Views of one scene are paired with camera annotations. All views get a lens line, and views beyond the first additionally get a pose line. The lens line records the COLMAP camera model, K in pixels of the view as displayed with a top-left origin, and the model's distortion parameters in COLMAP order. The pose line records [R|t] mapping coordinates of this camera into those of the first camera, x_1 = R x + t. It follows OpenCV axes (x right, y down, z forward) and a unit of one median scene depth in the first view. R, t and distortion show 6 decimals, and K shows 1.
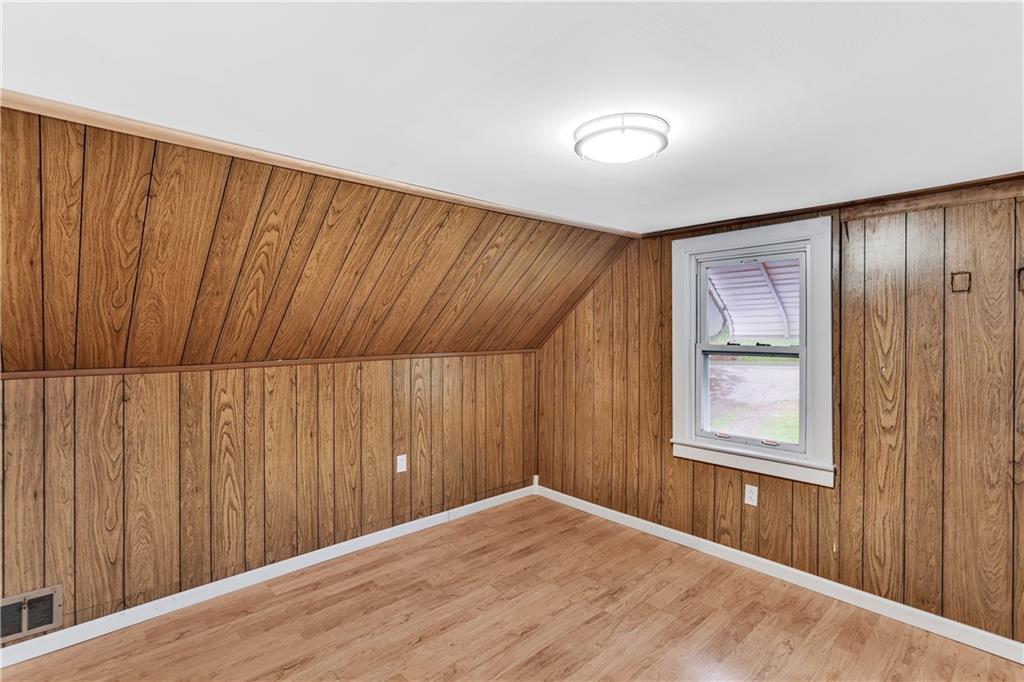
lens RADIAL K [[491.3, 0, 510.5], [0, 491.3, 336.4], [0, 0, 1]] dist [0.000518, 0.000637]
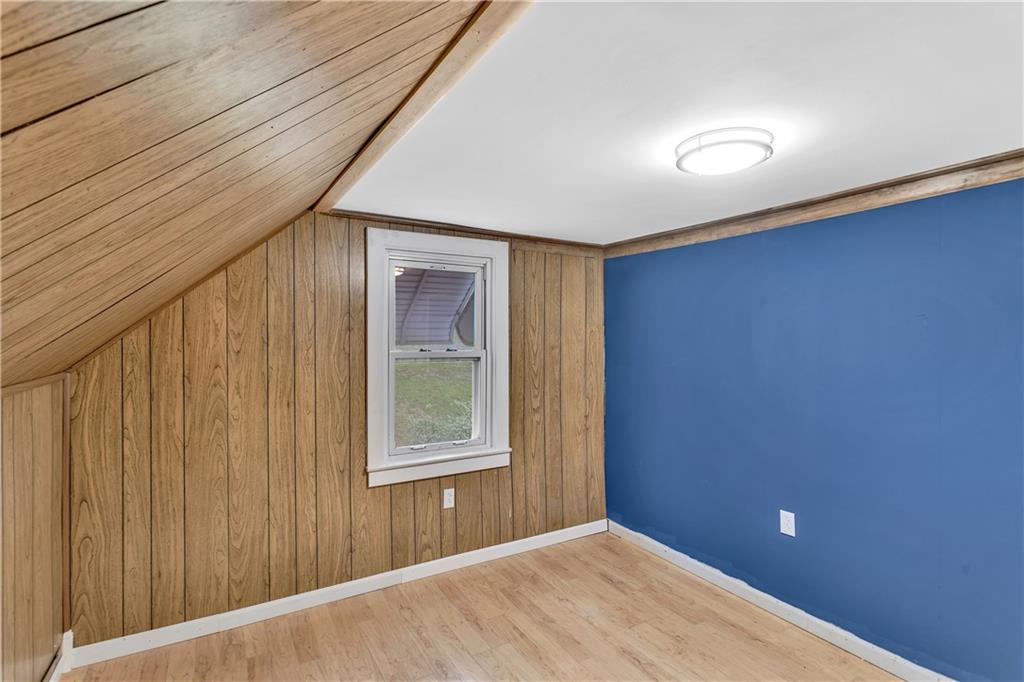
lens RADIAL K [[491.3, 0, 510.5], [0, 491.3, 336.4], [0, 0, 1]] dist [0.000518, 0.000637]
pose [[0.201314, -0.000665, 0.979527, -0.475685], [0.004995, 0.999987, -0.000347, -0.011100], [-0.979514, 0.004962, 0.201315, 0.660880]]
